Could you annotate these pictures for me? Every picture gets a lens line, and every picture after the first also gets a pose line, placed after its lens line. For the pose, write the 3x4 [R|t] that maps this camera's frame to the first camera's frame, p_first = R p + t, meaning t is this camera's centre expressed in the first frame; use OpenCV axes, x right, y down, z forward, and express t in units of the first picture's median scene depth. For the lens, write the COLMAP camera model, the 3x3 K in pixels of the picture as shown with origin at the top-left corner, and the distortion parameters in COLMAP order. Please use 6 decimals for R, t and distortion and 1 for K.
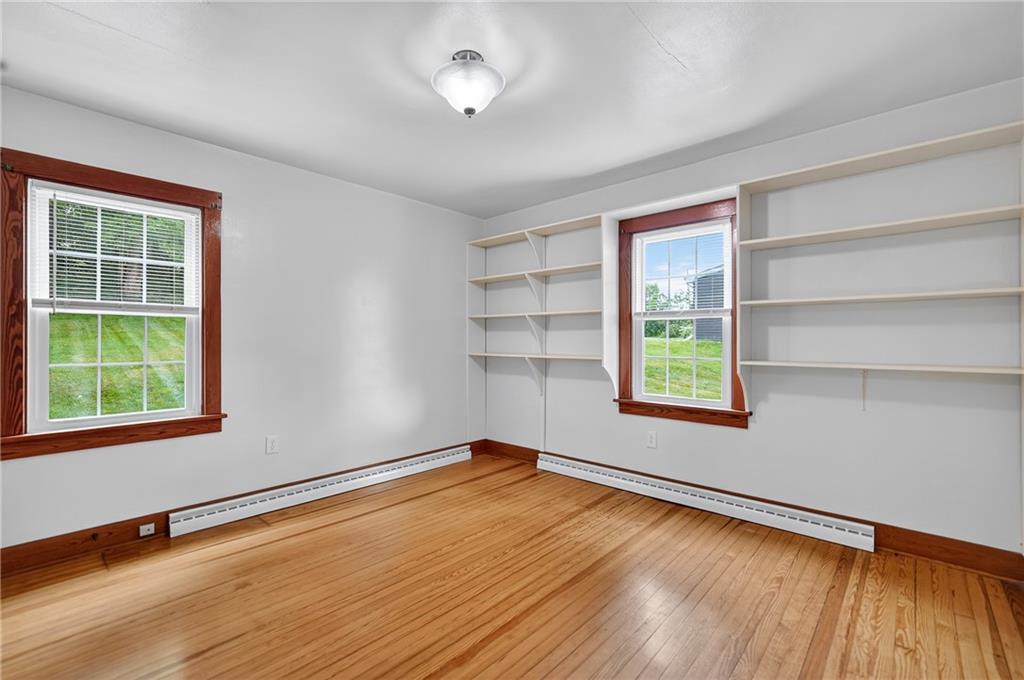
lens RADIAL K [[442.8, 0, 509.3], [0, 442.8, 335.4], [0, 0, 1]] dist [-0.000535, 0.000020]
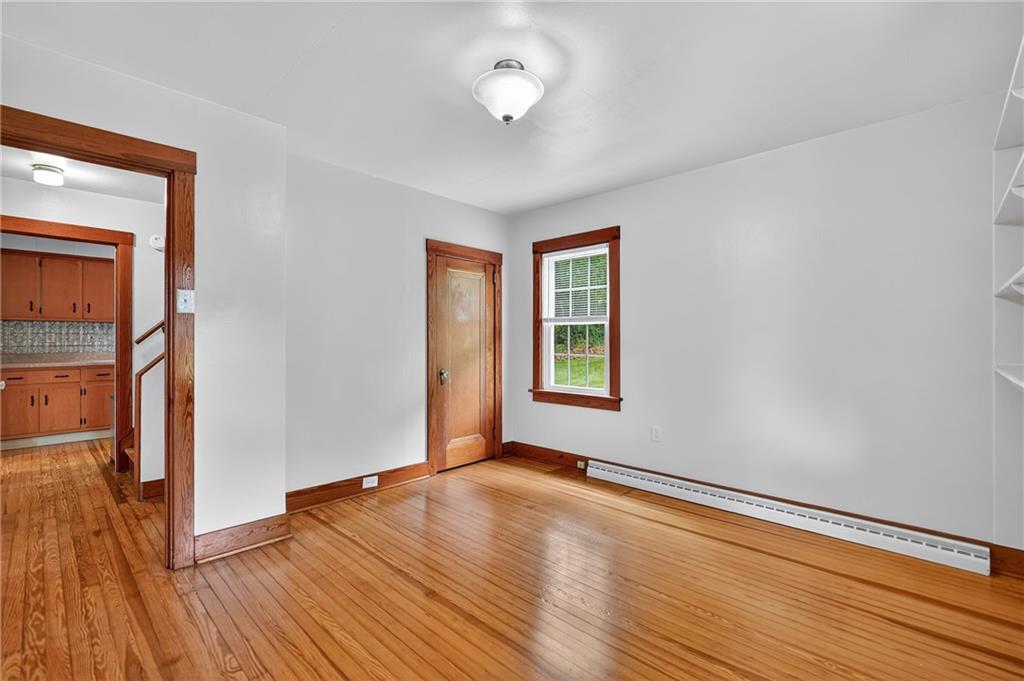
lens RADIAL K [[451.0, 0, 512.0], [0, 451.0, 340.5], [0, 0, 1]] dist [-0.000208, 0.000090]
pose [[-0.012233, -0.001388, -0.999924, 0.753137], [0.009414, 0.999955, -0.001504, 0.011695], [0.999881, -0.009432, -0.012220, 0.806993]]
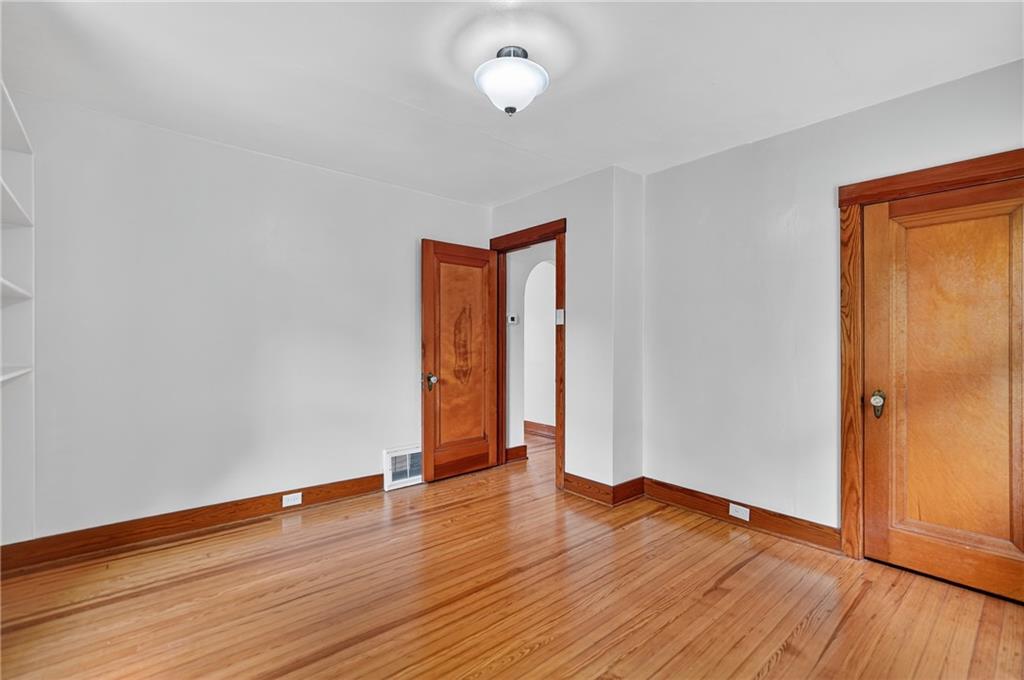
lens RADIAL K [[459.8, 0, 509.7], [0, 459.8, 341.1], [0, 0, 1]] dist [-0.001539, 0.000084]
pose [[-0.993481, -0.002543, 0.113967, -0.162465], [-0.003336, 0.999971, -0.006773, 0.011876], [-0.113947, -0.007109, -0.993461, 1.583902]]
